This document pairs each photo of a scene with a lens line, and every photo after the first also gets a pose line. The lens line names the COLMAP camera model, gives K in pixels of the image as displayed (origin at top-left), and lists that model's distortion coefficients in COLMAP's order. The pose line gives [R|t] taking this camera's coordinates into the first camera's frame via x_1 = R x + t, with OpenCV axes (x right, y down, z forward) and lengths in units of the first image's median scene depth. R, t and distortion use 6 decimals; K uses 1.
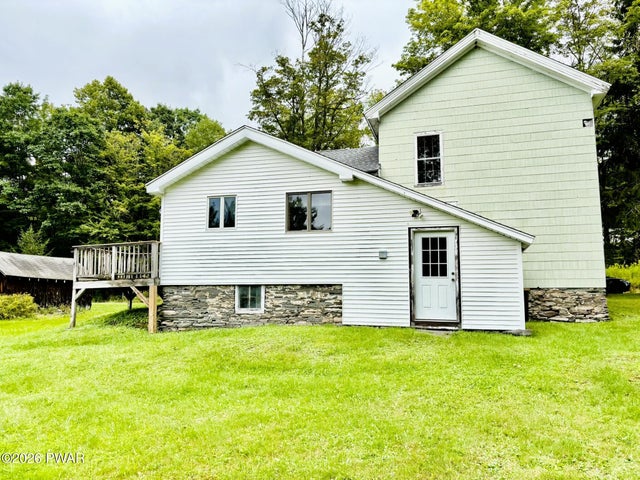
lens RADIAL K [[483.7, 0, 318.6], [0, 483.7, 244.3], [0, 0, 1]] dist [0.062387, -0.063163]
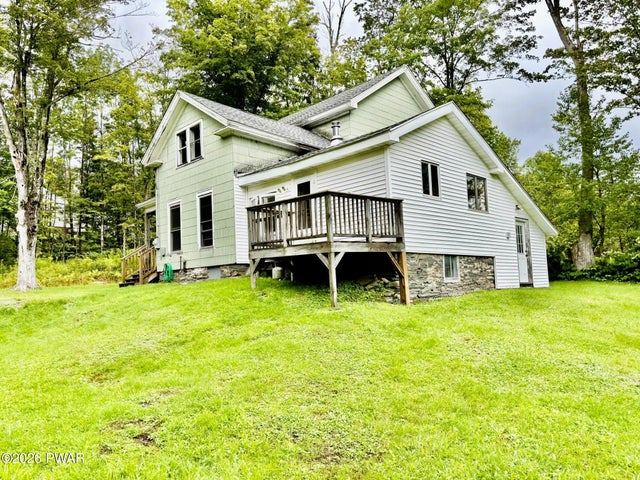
lens RADIAL K [[483.7, 0, 319.8], [0, 483.7, 240.7], [0, 0, 1]] dist [0.062387, -0.063163]
pose [[0.492327, 0.068202, 0.867734, -1.199629], [-0.051842, 0.997453, -0.048984, 0.120833], [-0.868865, -0.020869, 0.494608, 0.743859]]
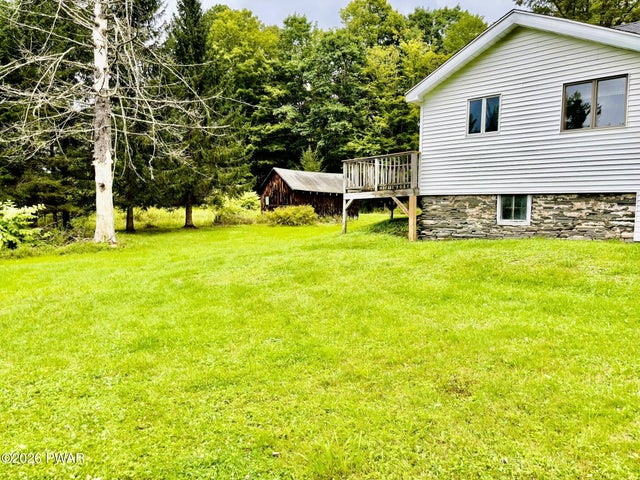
lens RADIAL K [[483.7, 0, 320.3], [0, 483.7, 240.5], [0, 0, 1]] dist [0.062387, -0.063163]
pose [[0.871851, 0.040761, -0.488073, -0.007901], [0.041302, 0.986862, 0.156196, 0.010722], [0.488027, -0.156338, 0.858713, 0.015440]]
